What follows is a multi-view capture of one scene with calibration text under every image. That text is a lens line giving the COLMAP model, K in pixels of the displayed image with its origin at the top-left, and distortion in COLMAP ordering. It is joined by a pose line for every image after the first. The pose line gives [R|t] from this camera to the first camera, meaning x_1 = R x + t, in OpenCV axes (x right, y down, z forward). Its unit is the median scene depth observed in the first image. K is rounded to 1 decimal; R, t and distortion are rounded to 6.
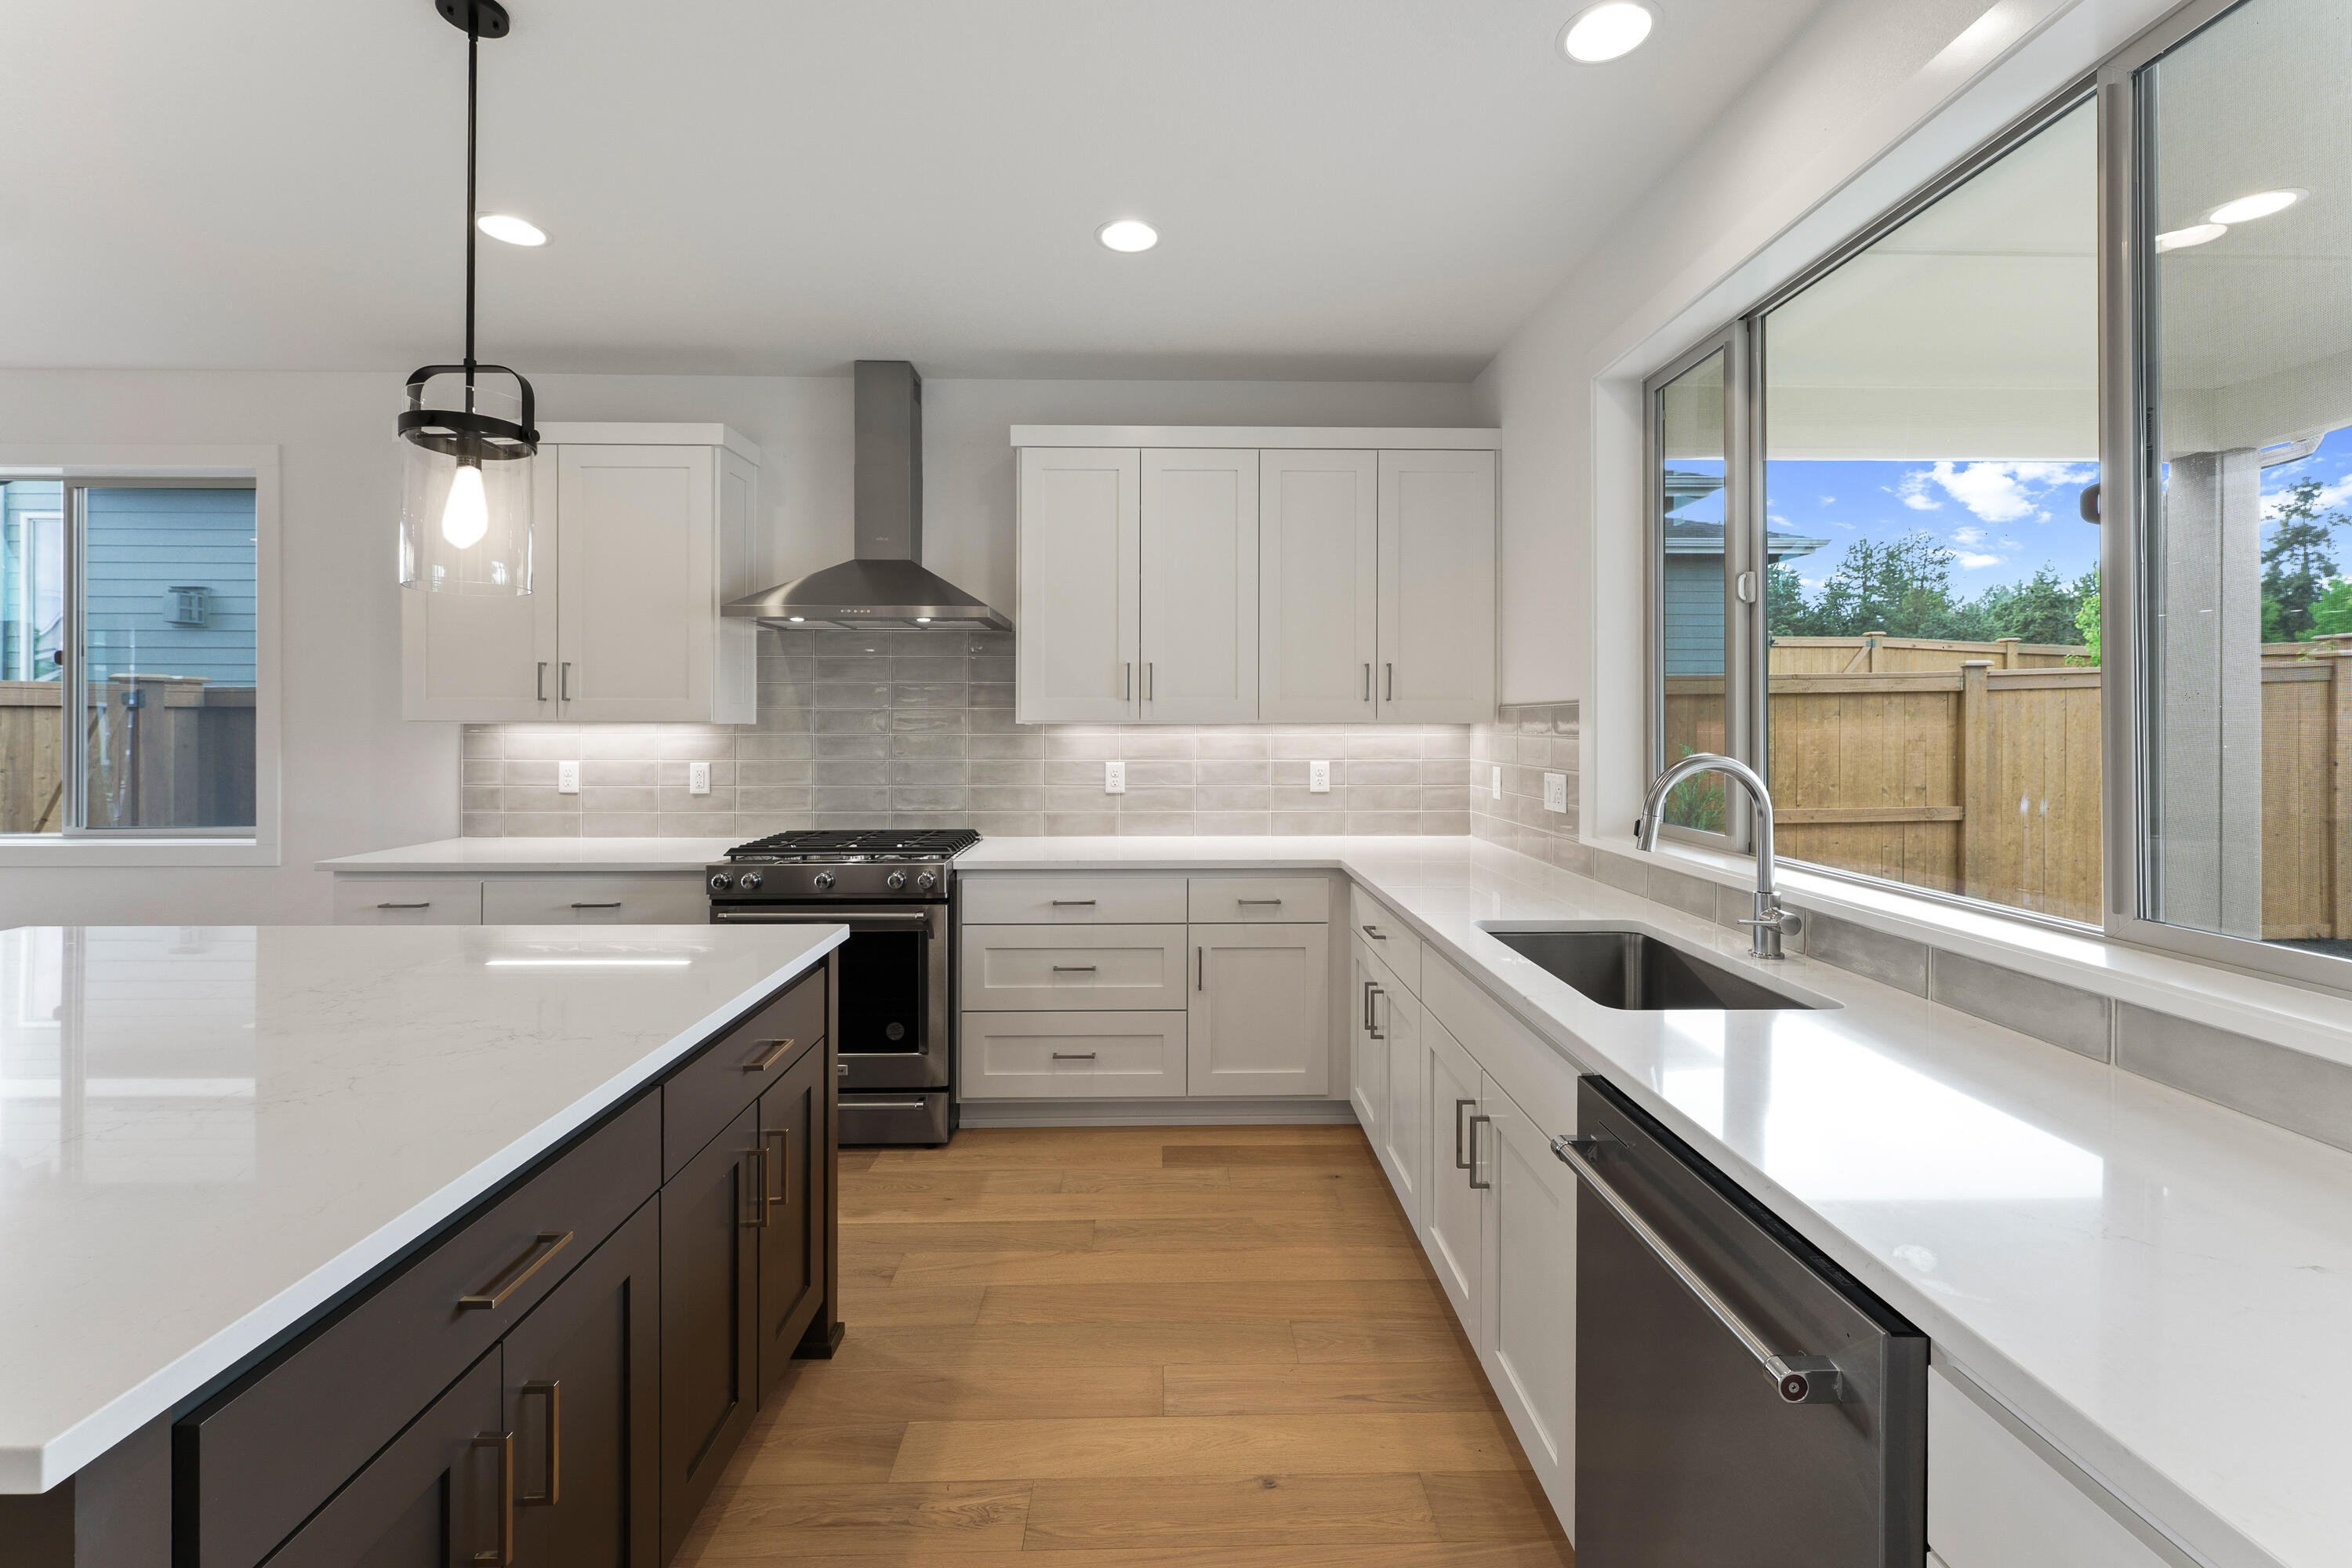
lens RADIAL K [[965.9, 0, 1186.6], [0, 965.9, 720.5], [0, 0, 1]] dist [0.000197, -0.000298]
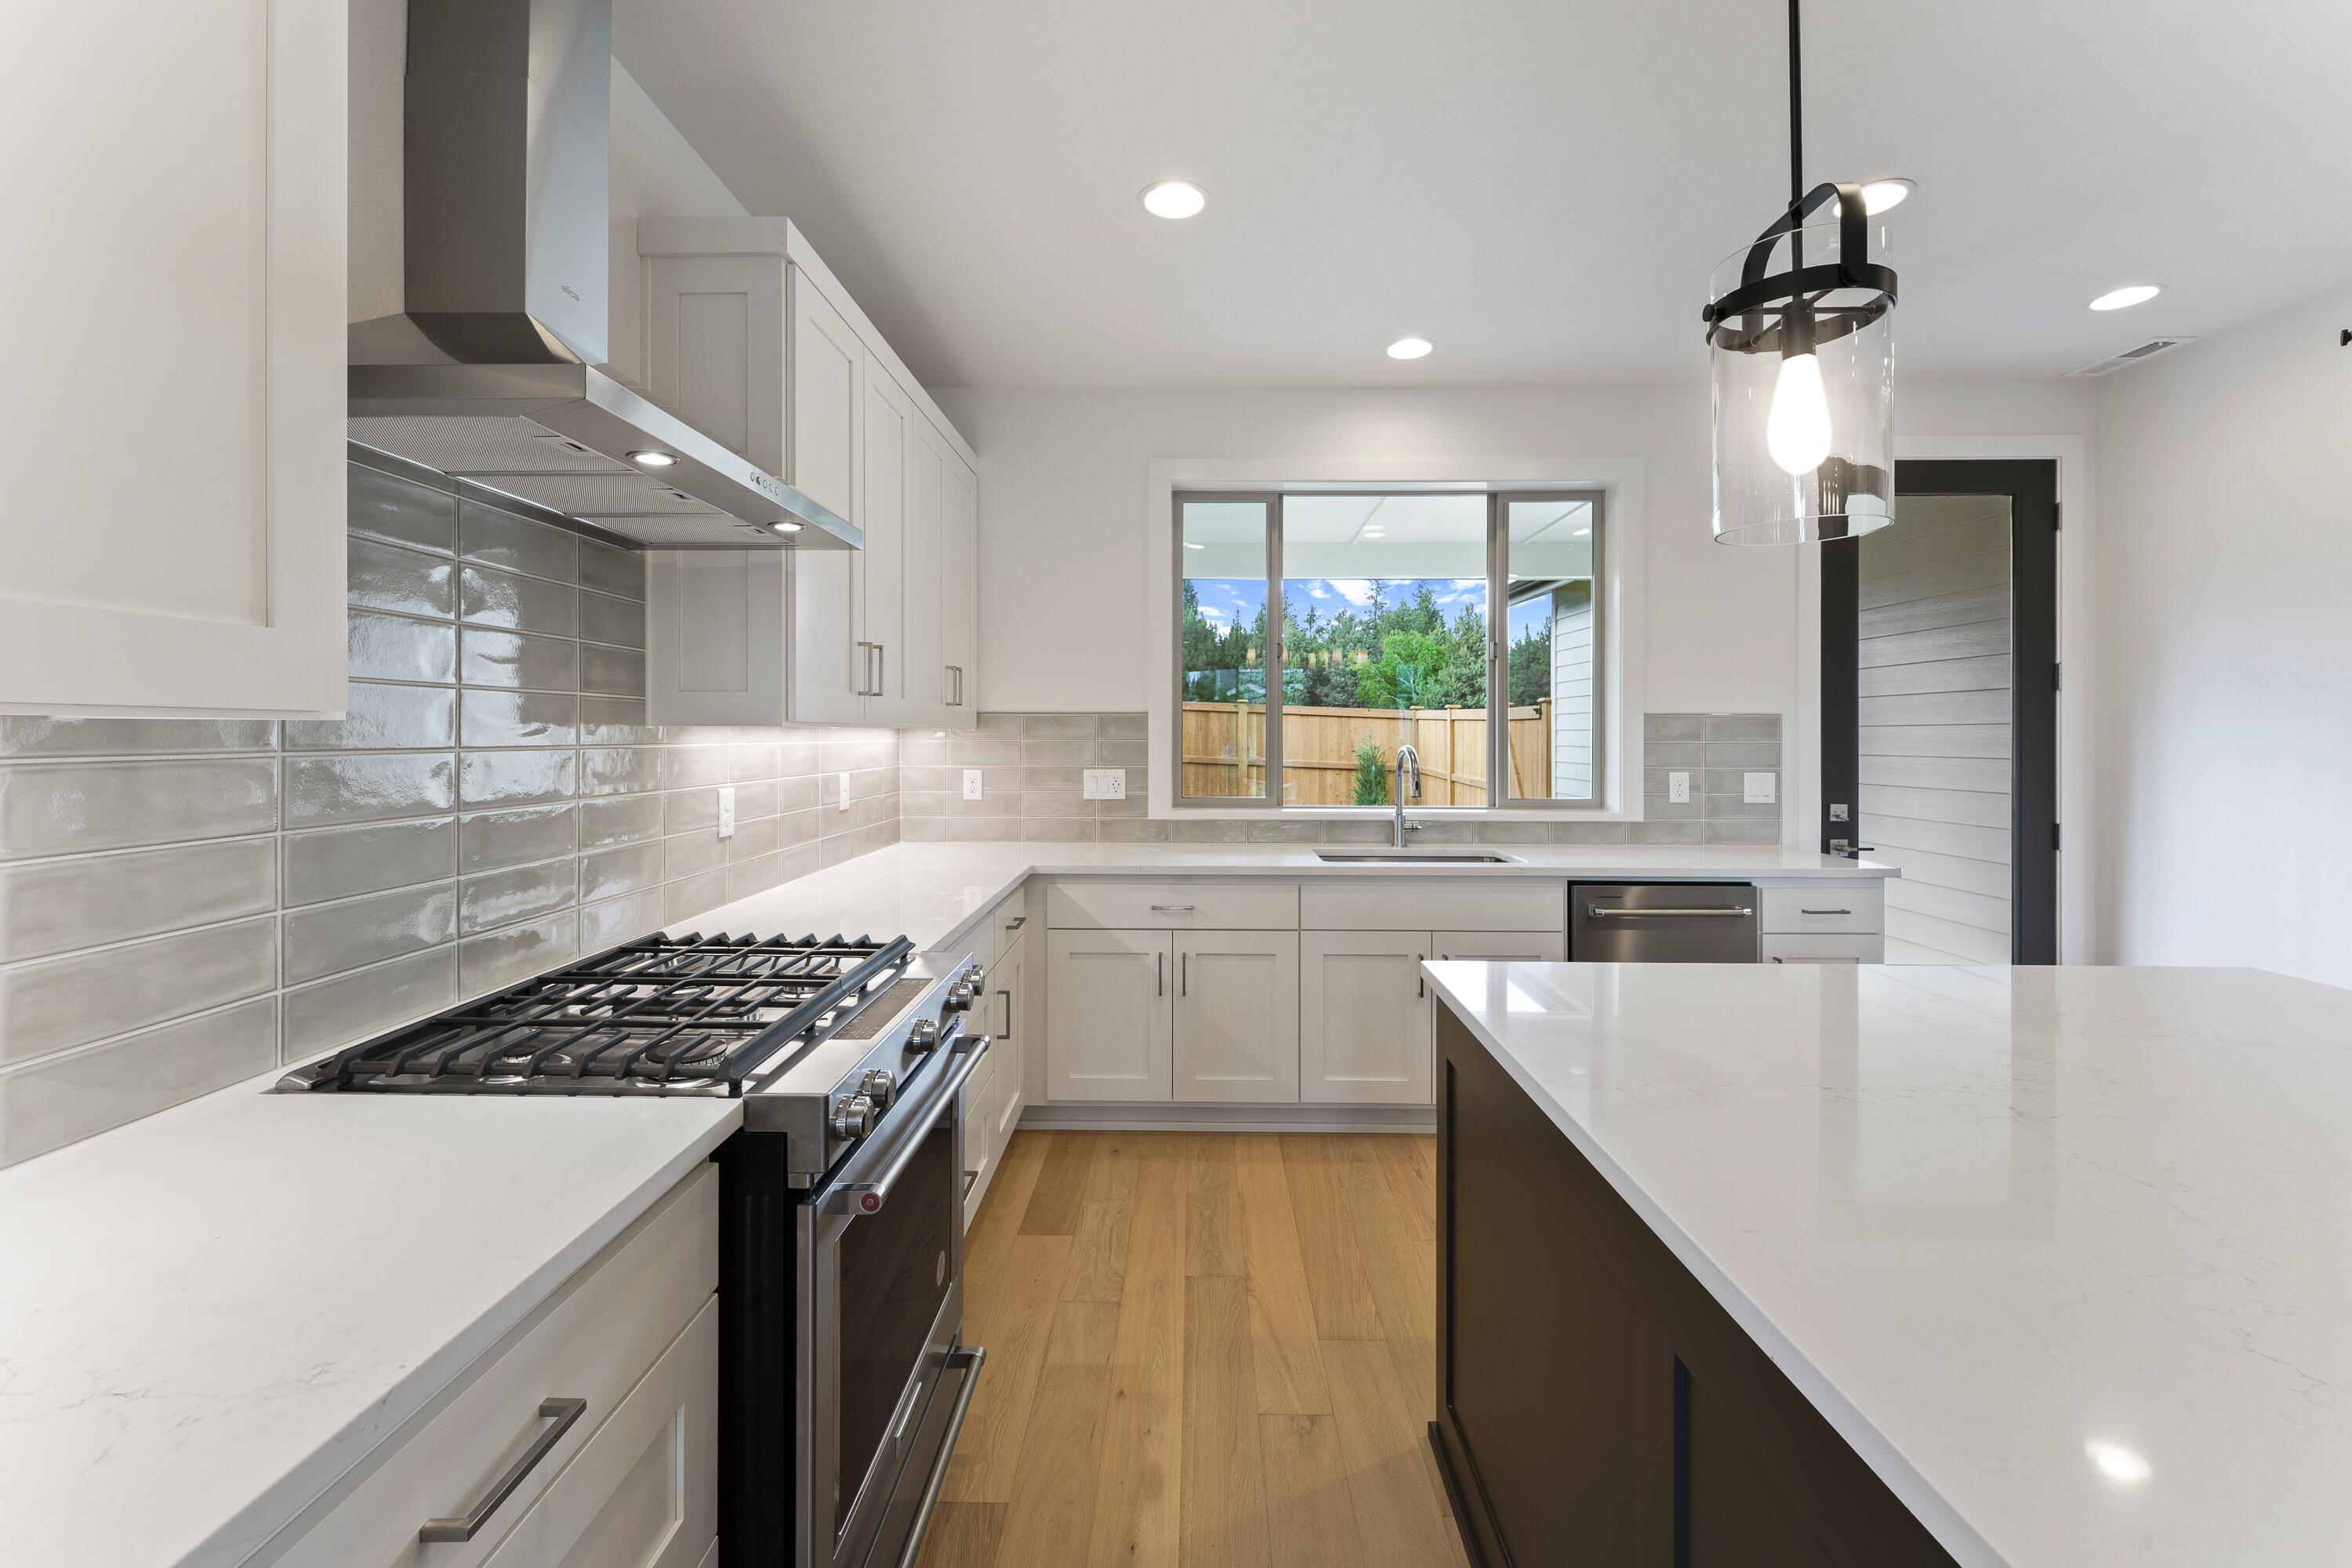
lens RADIAL K [[957.4, 0, 1175.5], [0, 957.4, 737.4], [0, 0, 1]] dist [0.002228, -0.000010]
pose [[0.041669, -0.002537, 0.999128, -0.830950], [-0.007137, 0.999971, 0.002837, 0.006052], [-0.999106, -0.007249, 0.041650, 0.814397]]
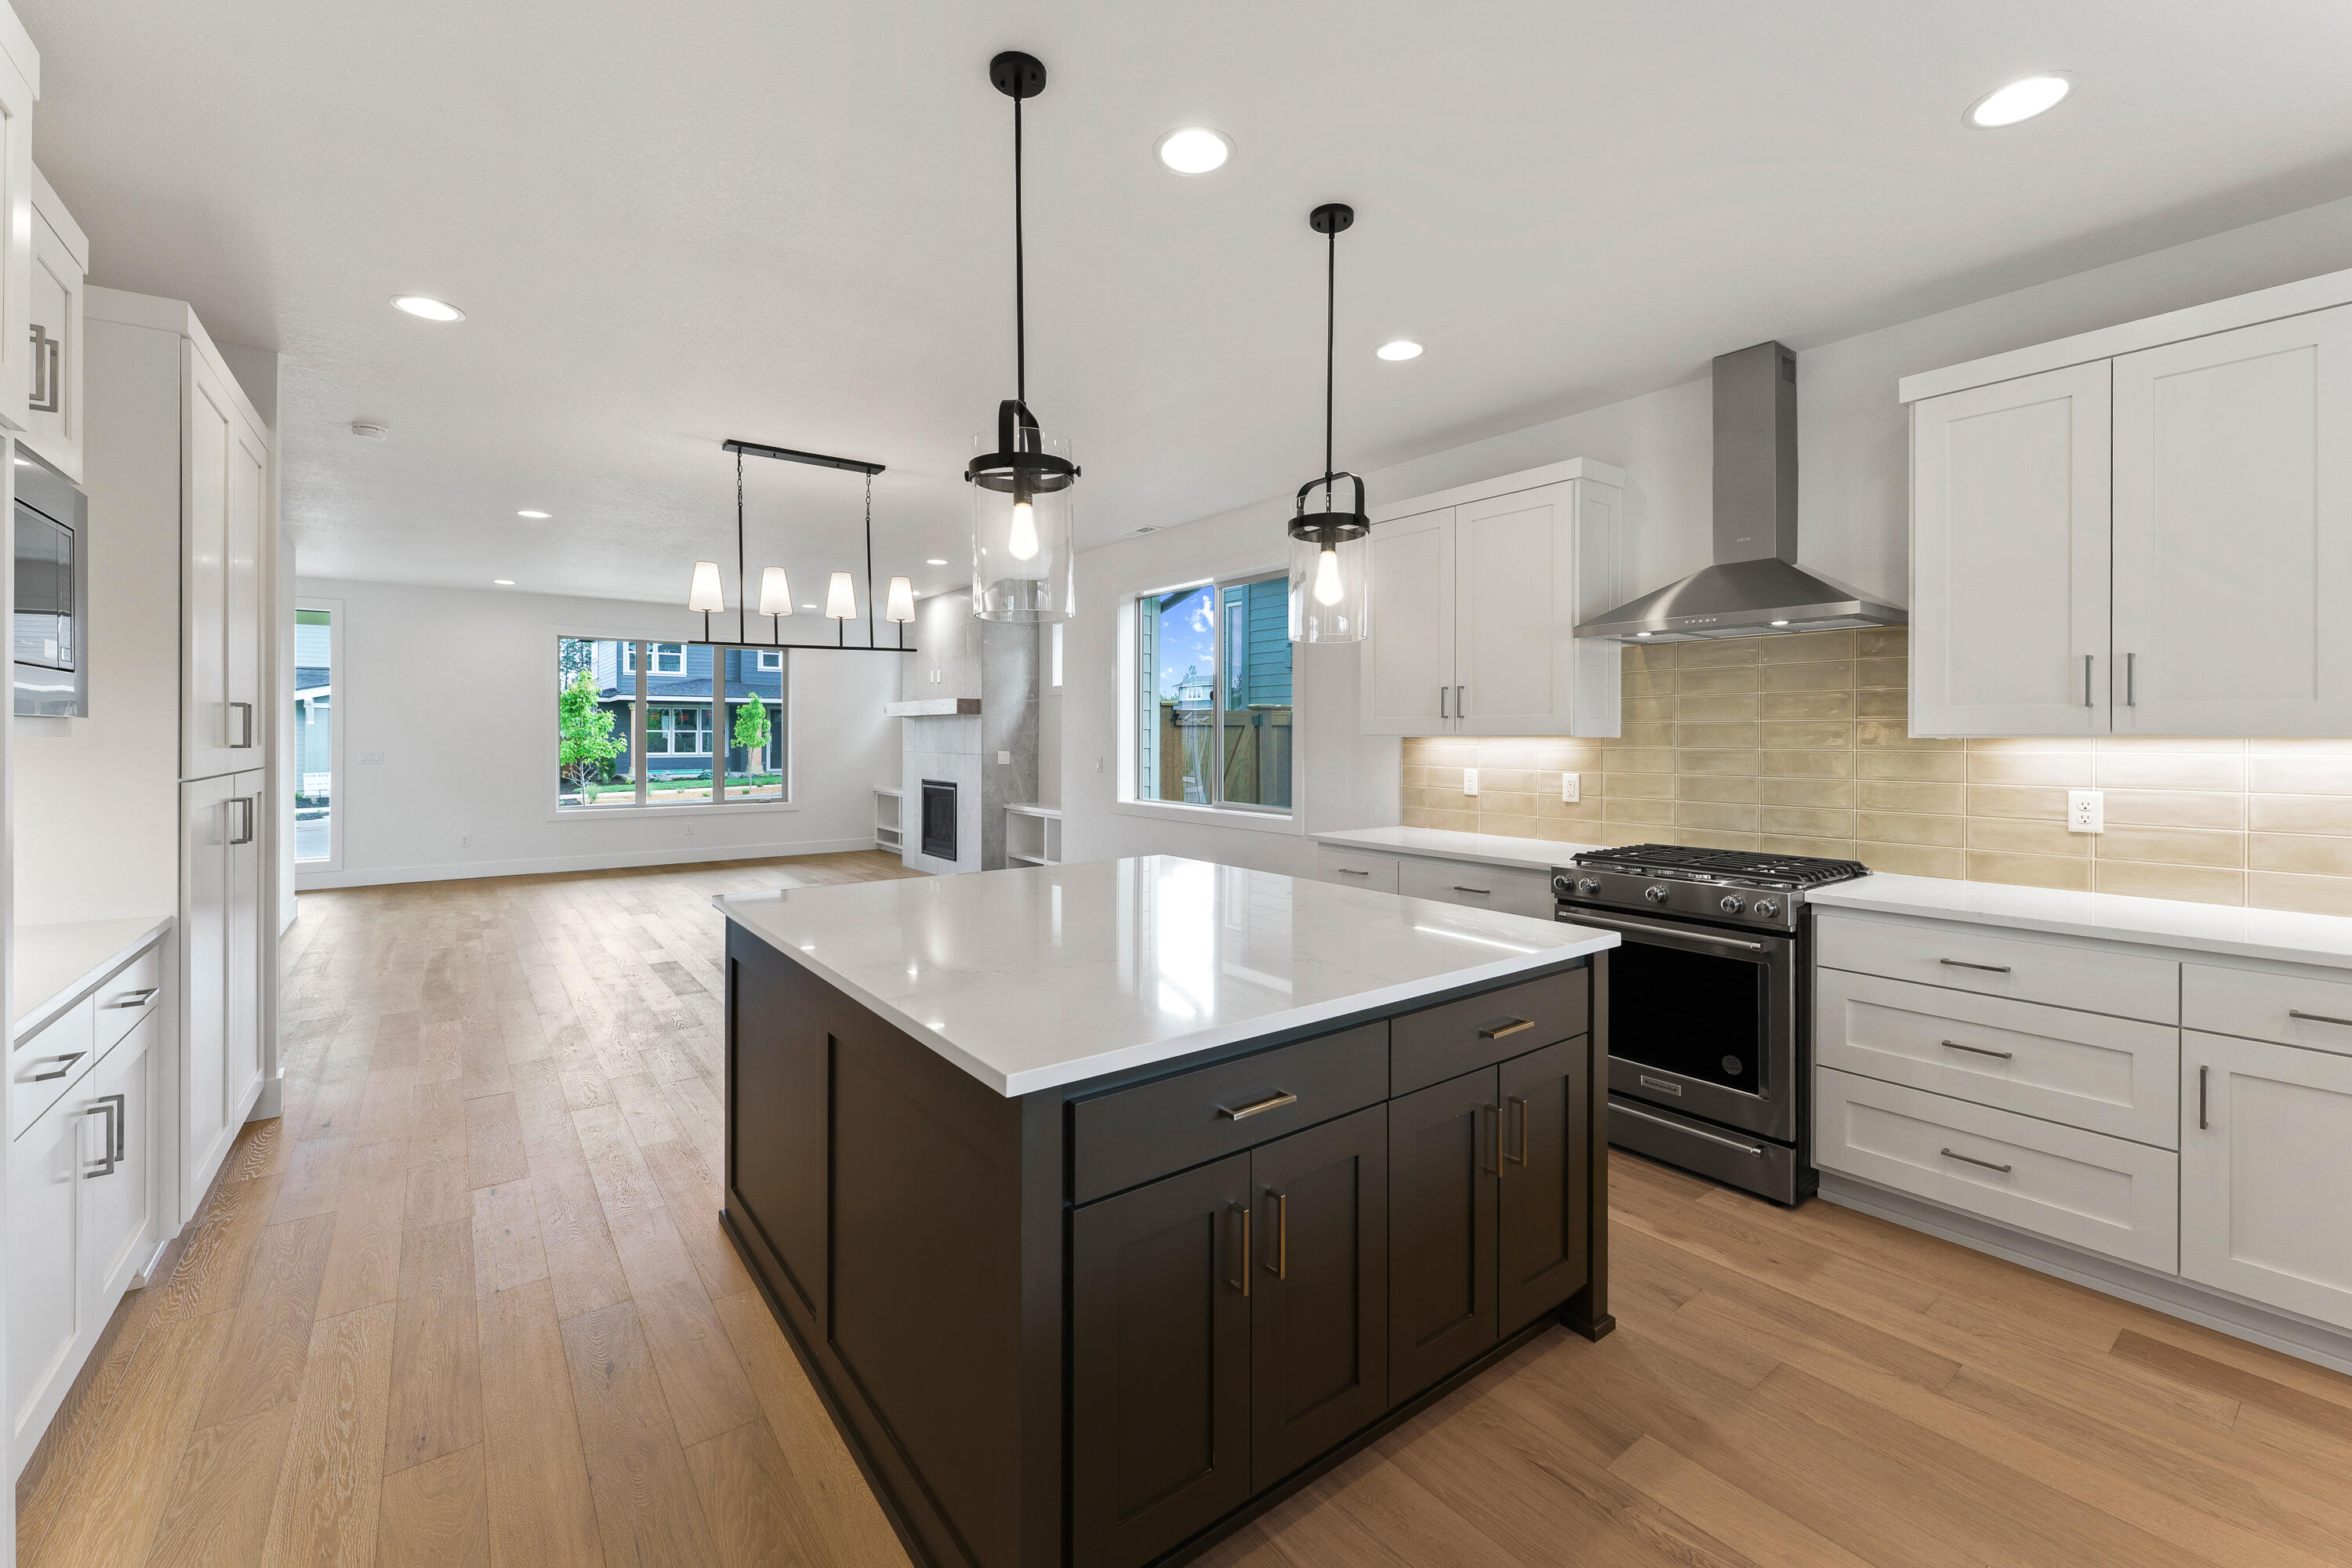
lens RADIAL K [[979.3, 0, 1186.3], [0, 979.3, 732.8], [0, 0, 1]] dist [0.002448, 0.000330]
pose [[0.588330, -0.001768, -0.808619, 0.153112], [0.000308, 0.999998, -0.001962, 0.000276], [0.808621, 0.000906, 0.588329, 0.008986]]
